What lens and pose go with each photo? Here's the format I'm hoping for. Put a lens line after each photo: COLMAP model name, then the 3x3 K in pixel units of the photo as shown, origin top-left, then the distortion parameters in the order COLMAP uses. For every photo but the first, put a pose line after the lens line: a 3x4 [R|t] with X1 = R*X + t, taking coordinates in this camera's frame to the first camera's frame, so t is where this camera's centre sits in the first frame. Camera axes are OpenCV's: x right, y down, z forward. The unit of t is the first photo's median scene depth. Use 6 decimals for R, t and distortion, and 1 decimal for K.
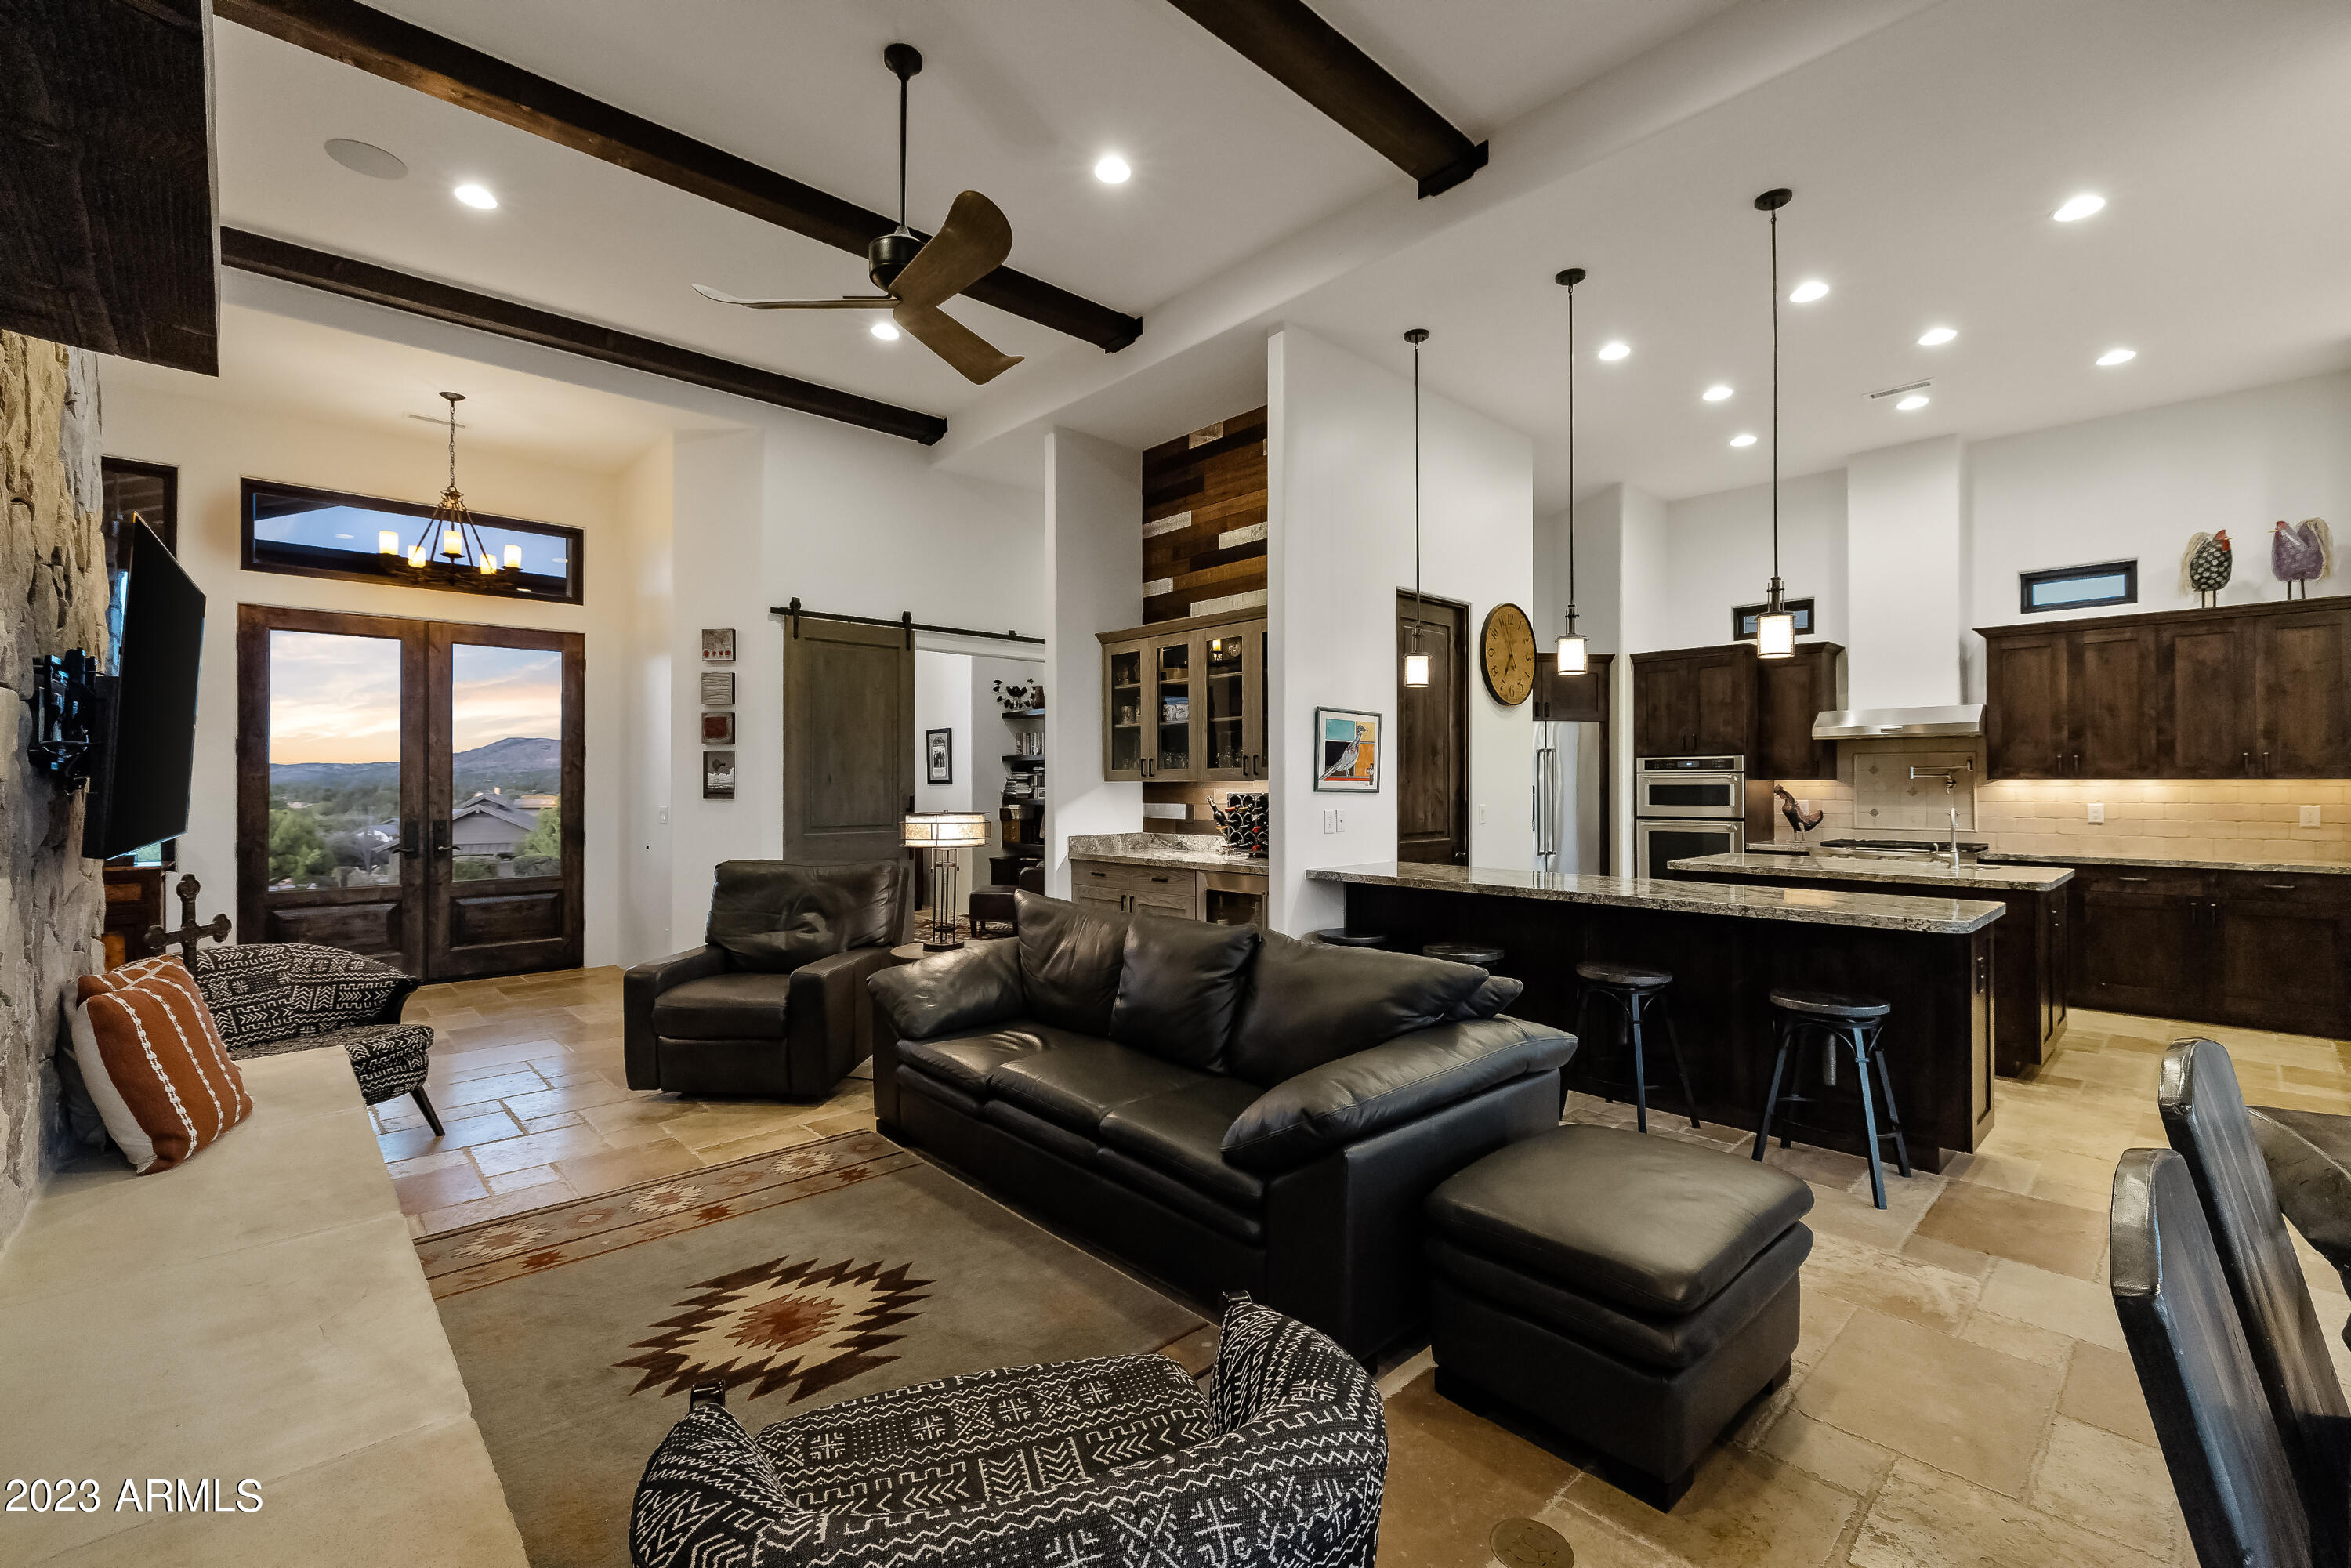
lens RADIAL K [[1006.4, 0, 1181.4], [0, 1006.4, 777.9], [0, 0, 1]] dist [-0.000169, -0.000816]
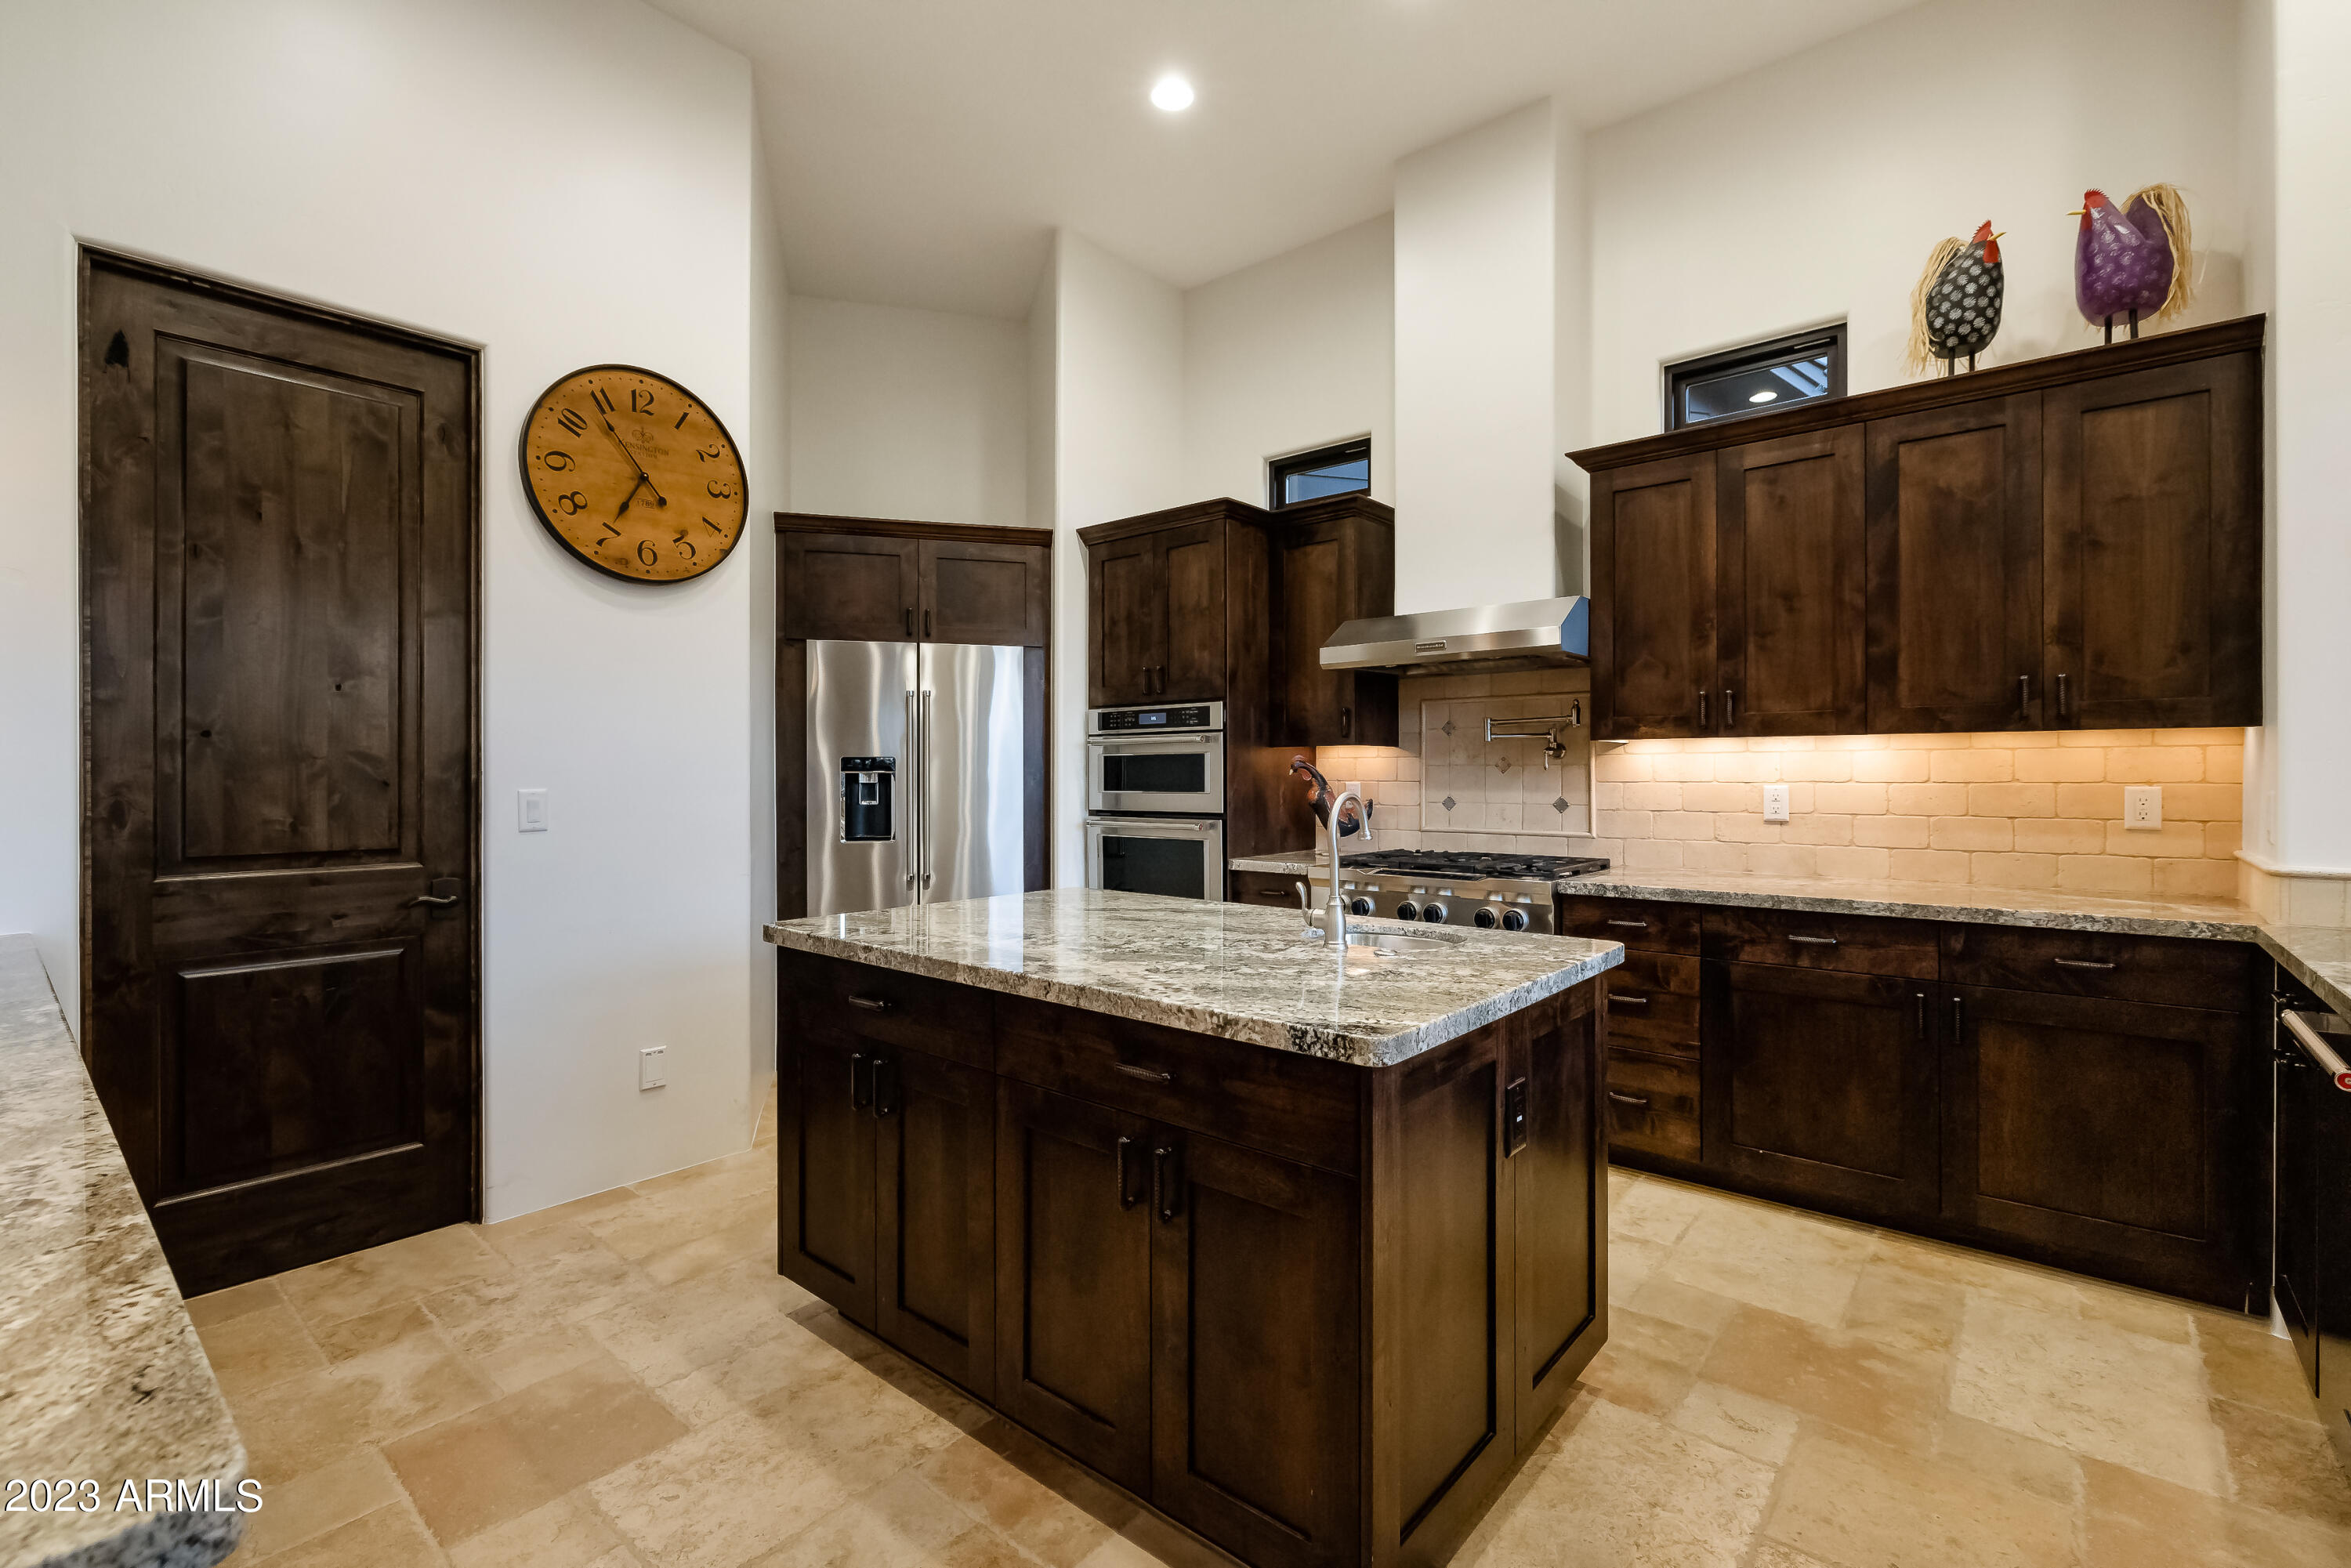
lens RADIAL K [[1040.9, 0, 1177.2], [0, 1040.9, 777.2], [0, 0, 1]] dist [-0.001210, -0.000017]
pose [[0.993911, -0.001104, 0.110179, 0.571441], [0.000163, 0.999963, 0.008549, 0.018096], [-0.110185, -0.008479, 0.993875, 0.522565]]
